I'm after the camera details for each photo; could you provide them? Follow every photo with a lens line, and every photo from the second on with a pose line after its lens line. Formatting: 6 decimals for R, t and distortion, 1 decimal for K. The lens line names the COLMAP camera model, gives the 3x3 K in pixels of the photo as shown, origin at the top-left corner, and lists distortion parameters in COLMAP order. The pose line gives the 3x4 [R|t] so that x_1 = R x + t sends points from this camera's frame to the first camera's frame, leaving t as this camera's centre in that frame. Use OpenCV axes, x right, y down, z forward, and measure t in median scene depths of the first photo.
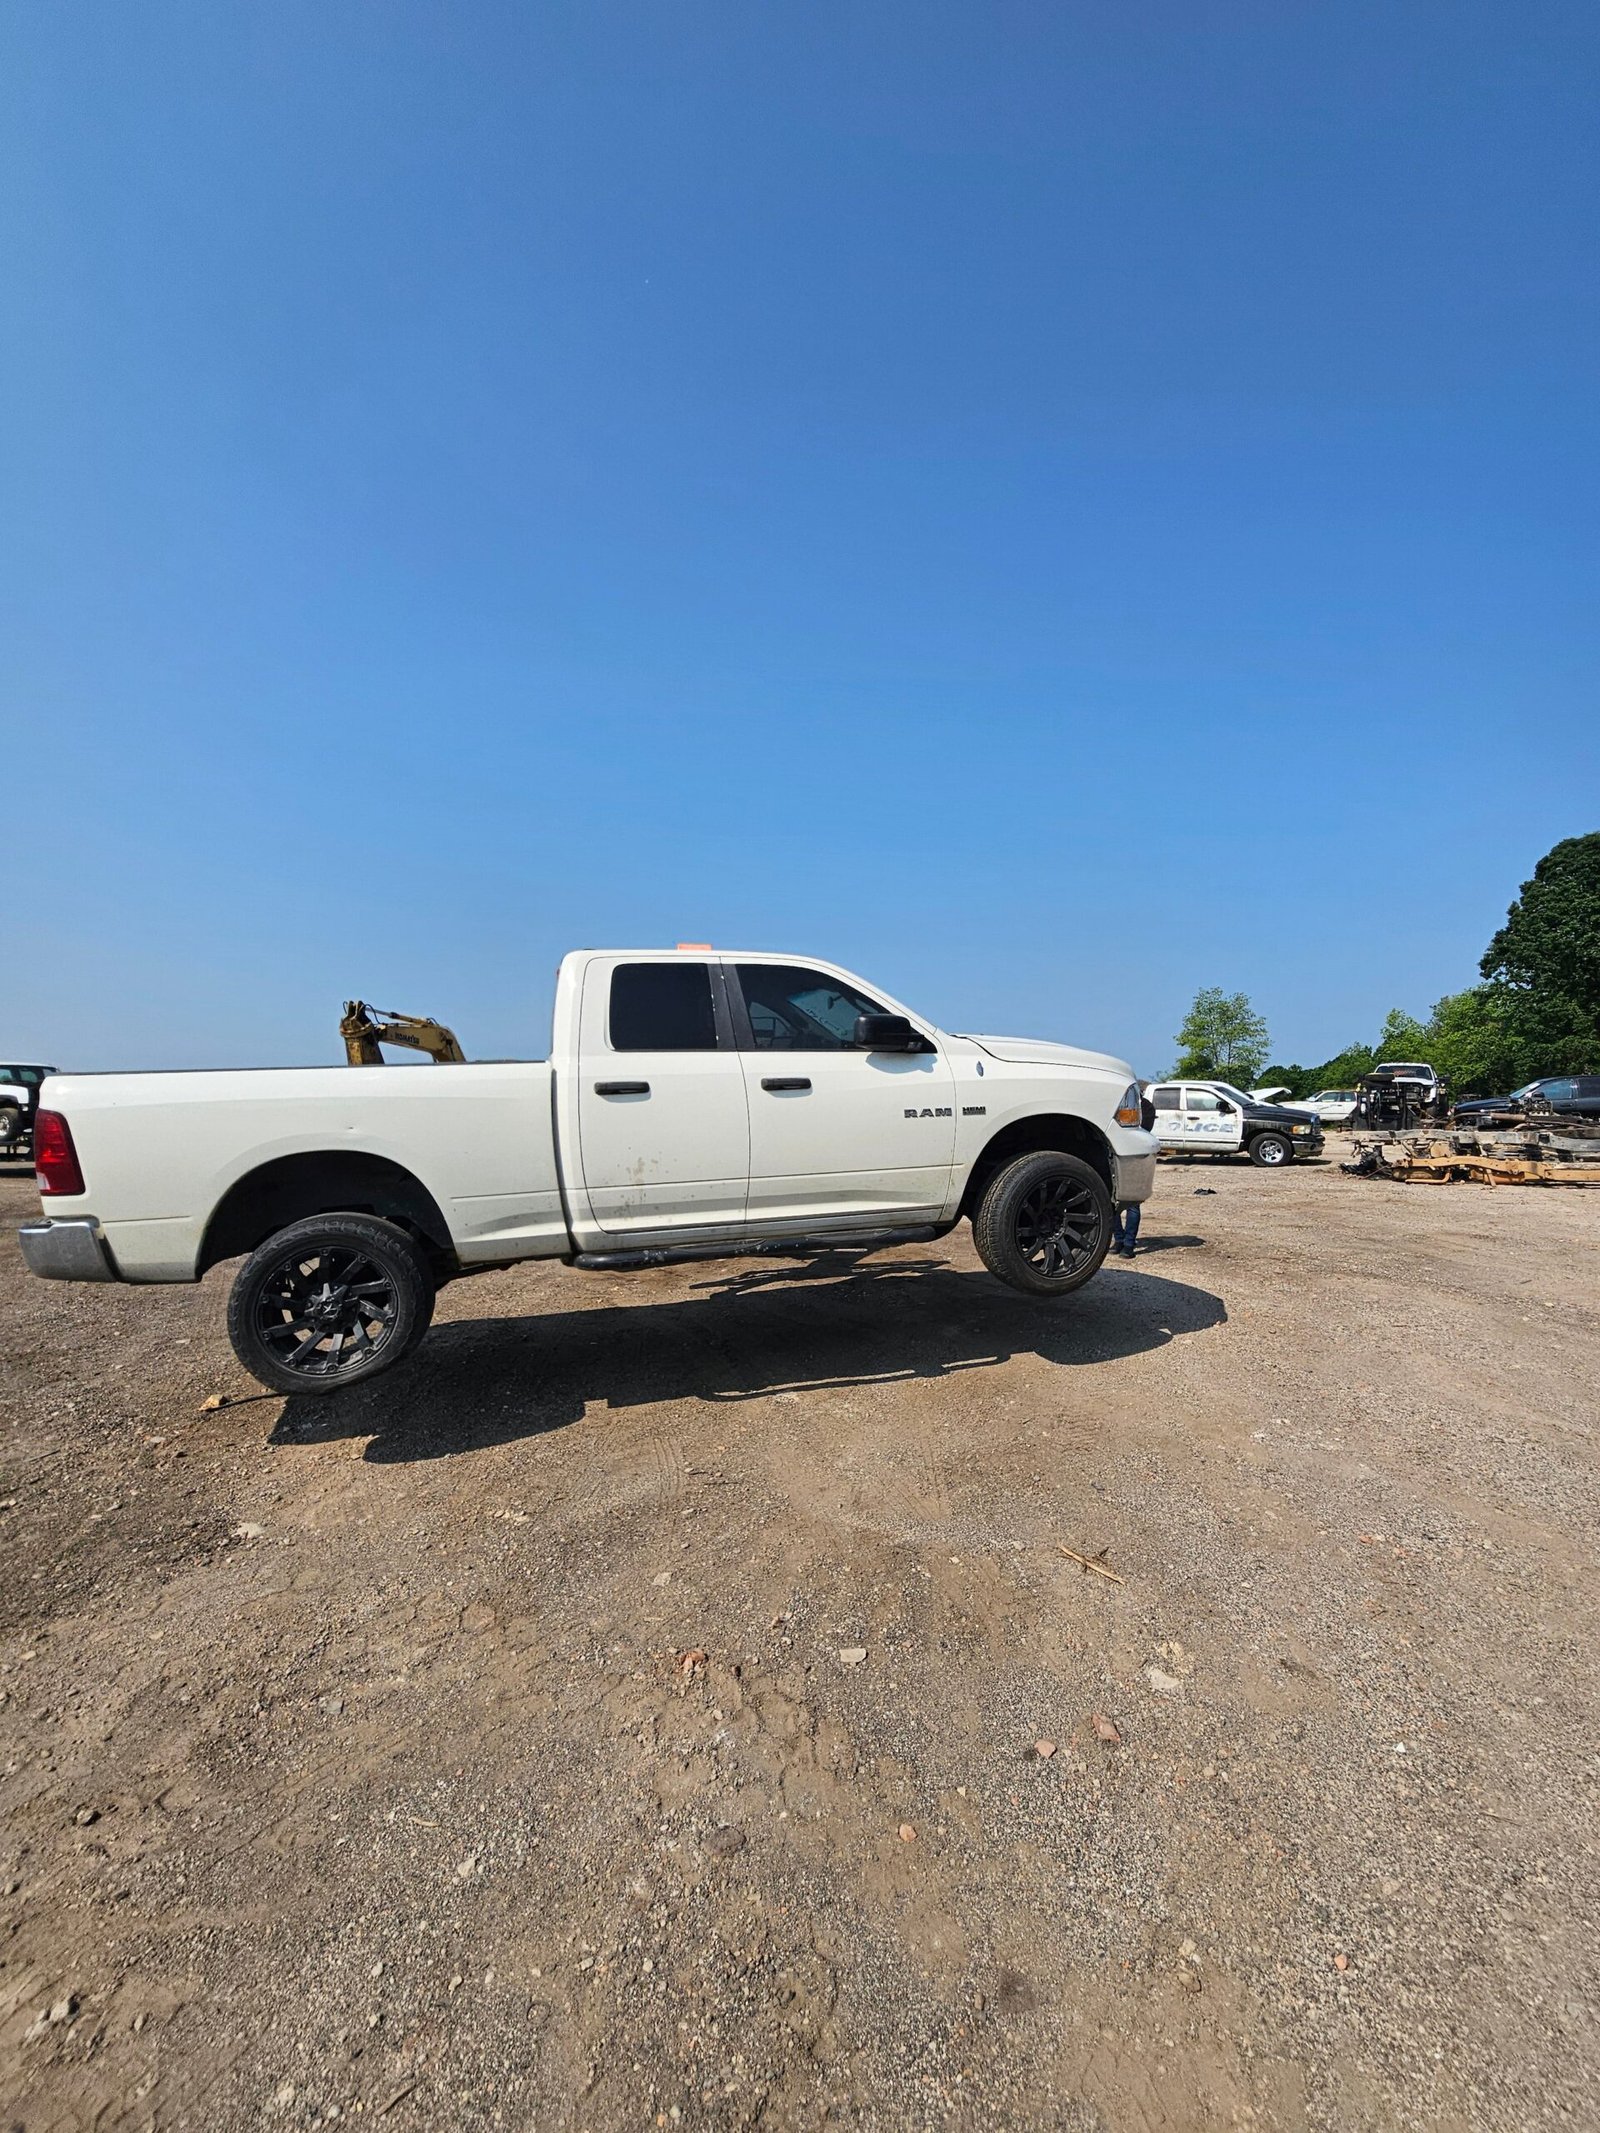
lens RADIAL K [[872.6, 0, 804.9], [0, 872.6, 1063.0], [0, 0, 1]] dist [0.001752, 0.001250]
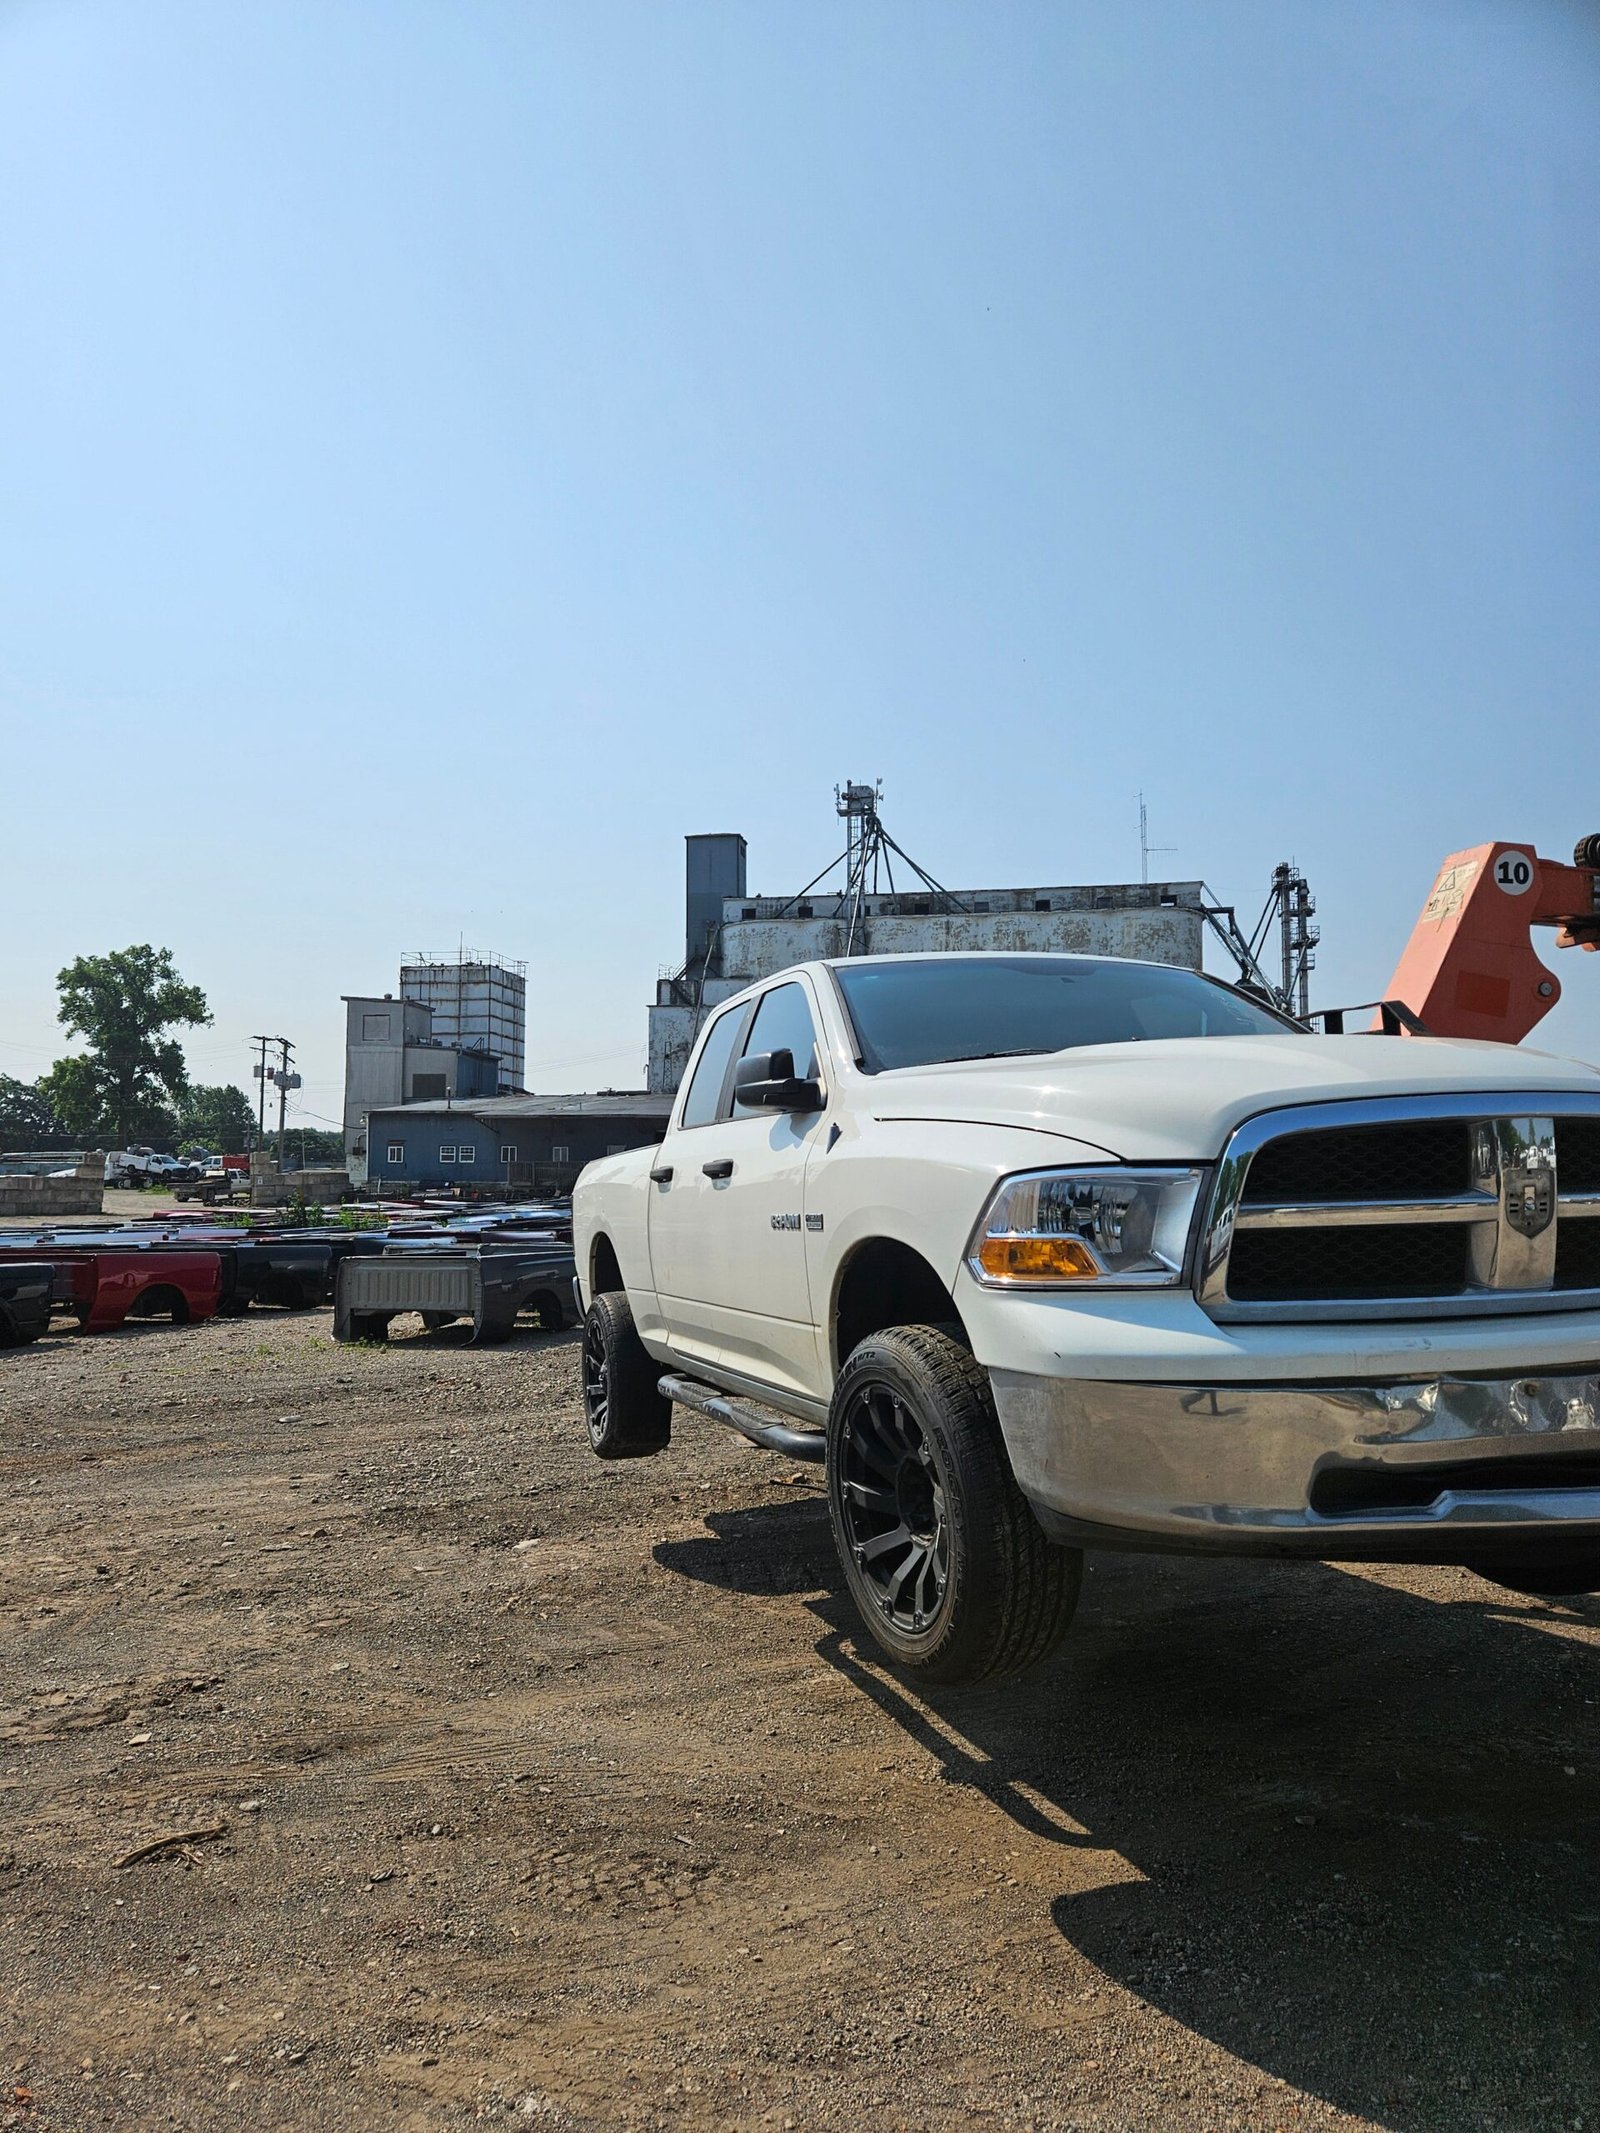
lens RADIAL K [[1414.5, 0, 772.7], [0, 1414.5, 1106.2], [0, 0, 1]] dist [0.083725, -0.062543]
pose [[0.032749, -0.044396, -0.998477, 1.081795], [0.057411, 0.997447, -0.042467, 0.021247], [0.997813, -0.055933, 0.035214, 1.015719]]
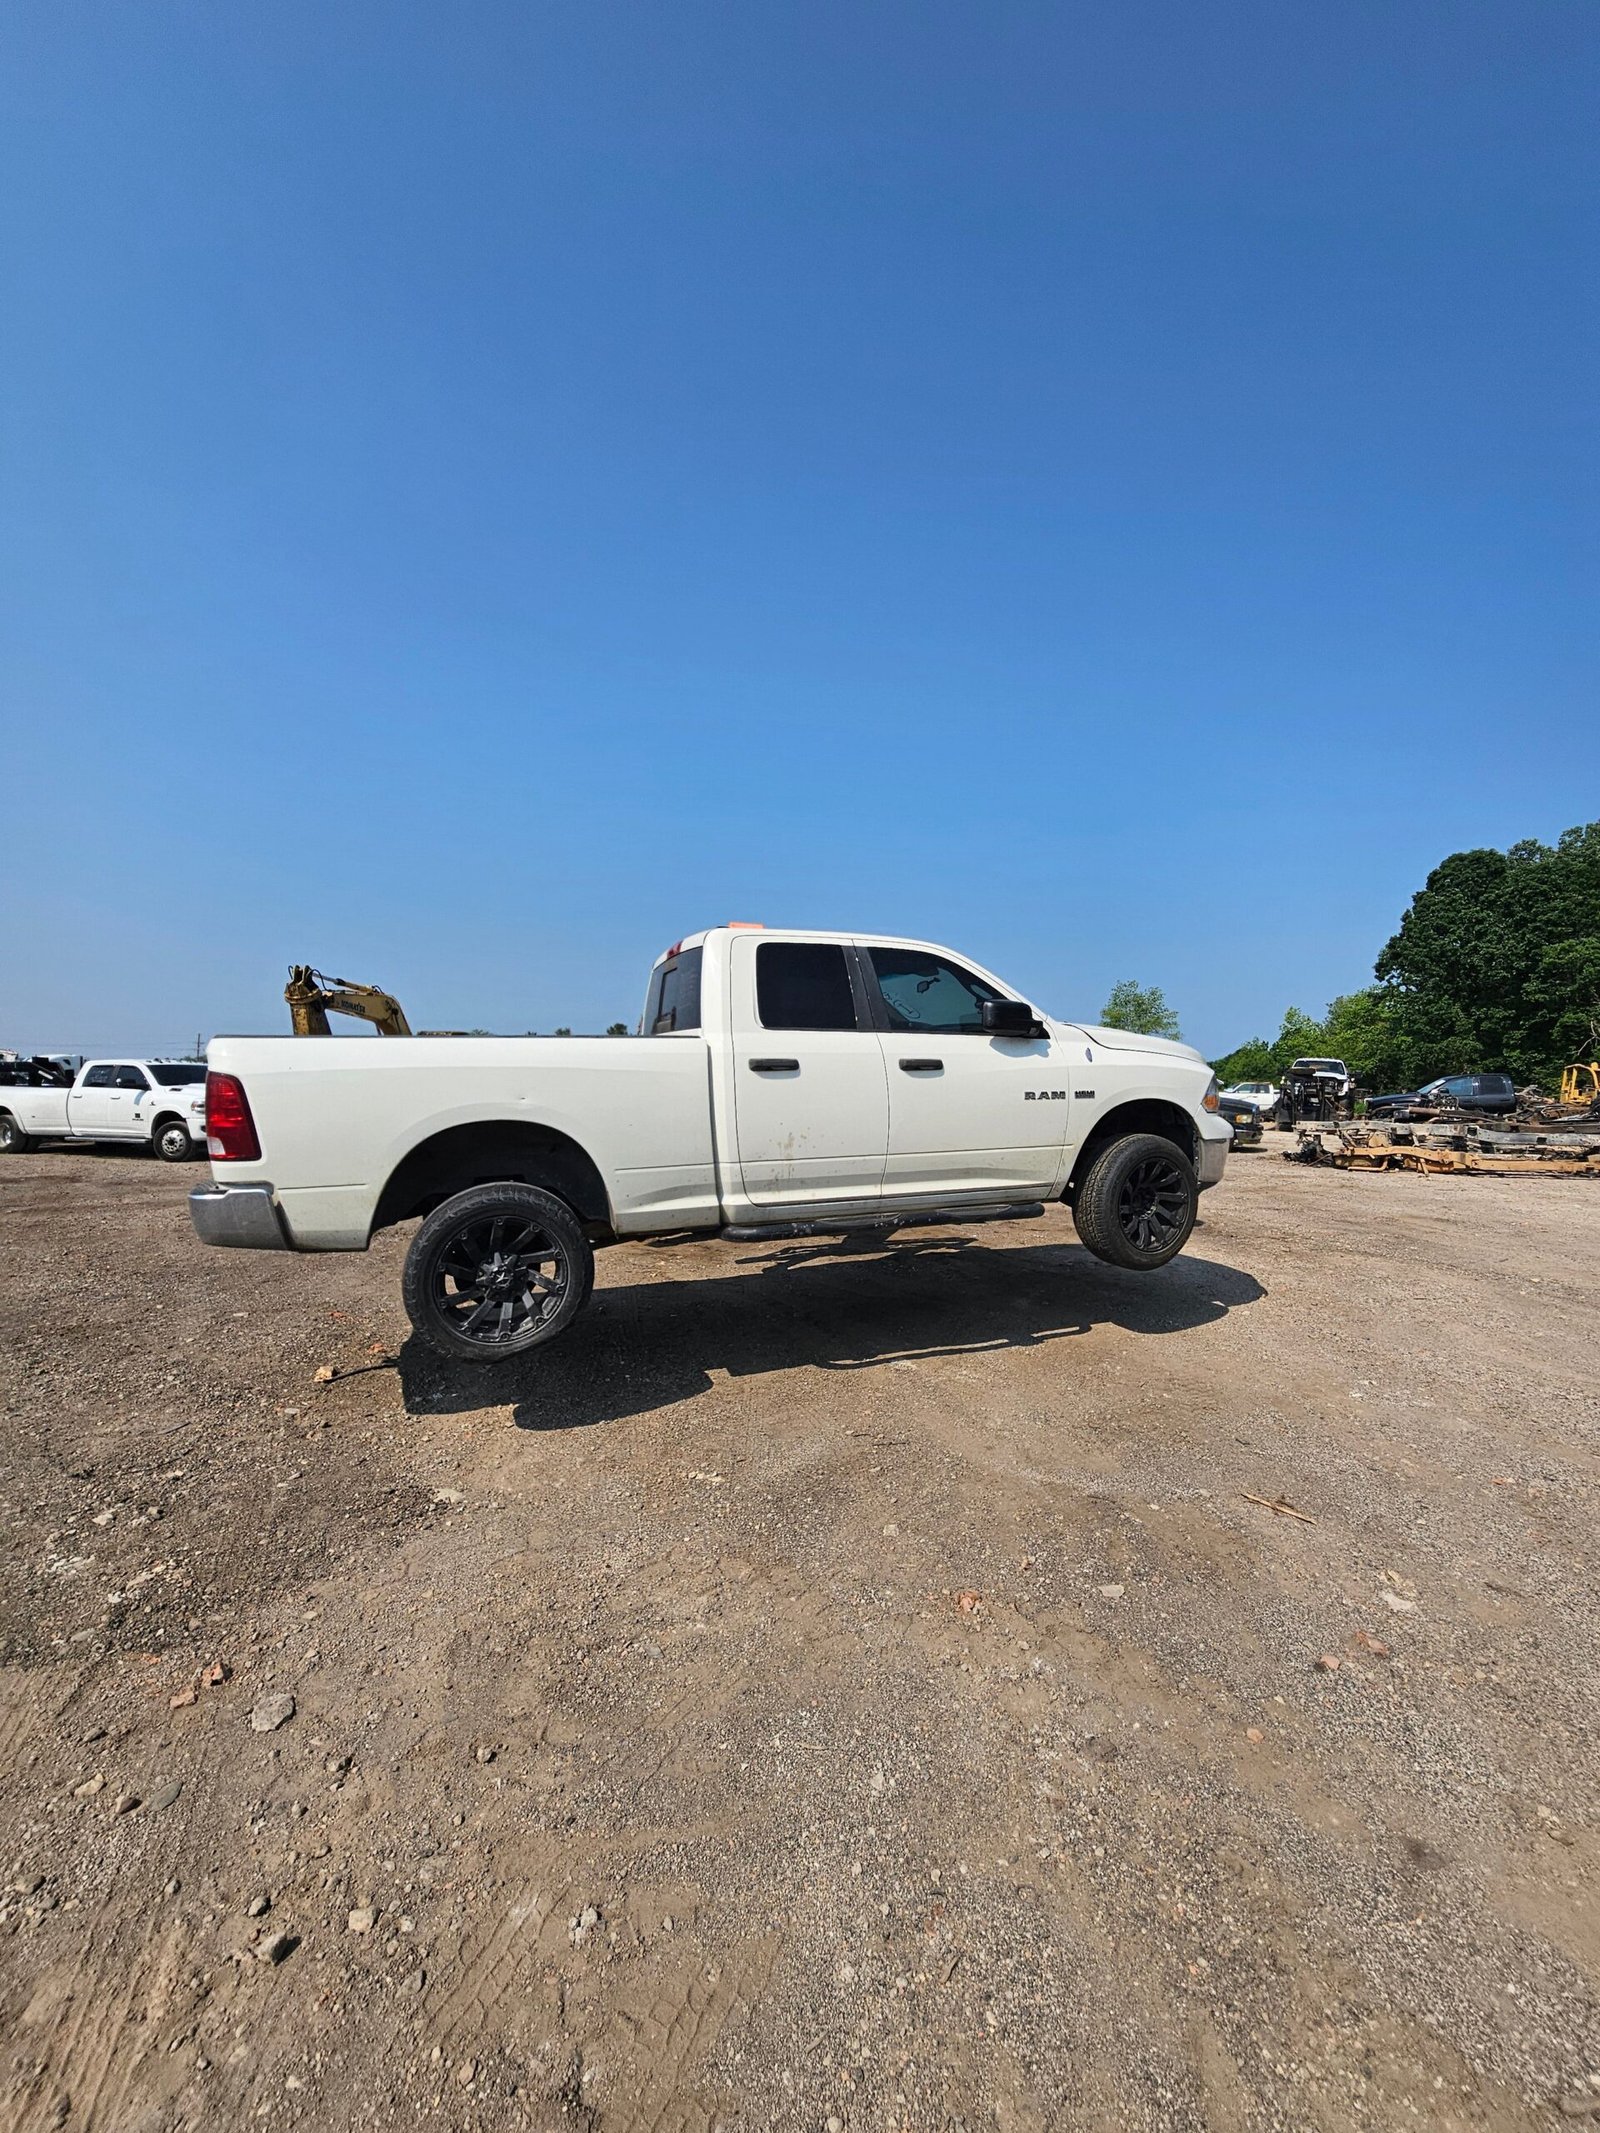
lens RADIAL K [[872.6, 0, 803.8], [0, 872.6, 1063.7], [0, 0, 1]] dist [0.001752, 0.001250]
pose [[0.995607, 0.024462, 0.090375, -0.257691], [-0.026465, 0.999429, 0.021025, 0.004599], [-0.089809, -0.023325, 0.995686, -0.020604]]
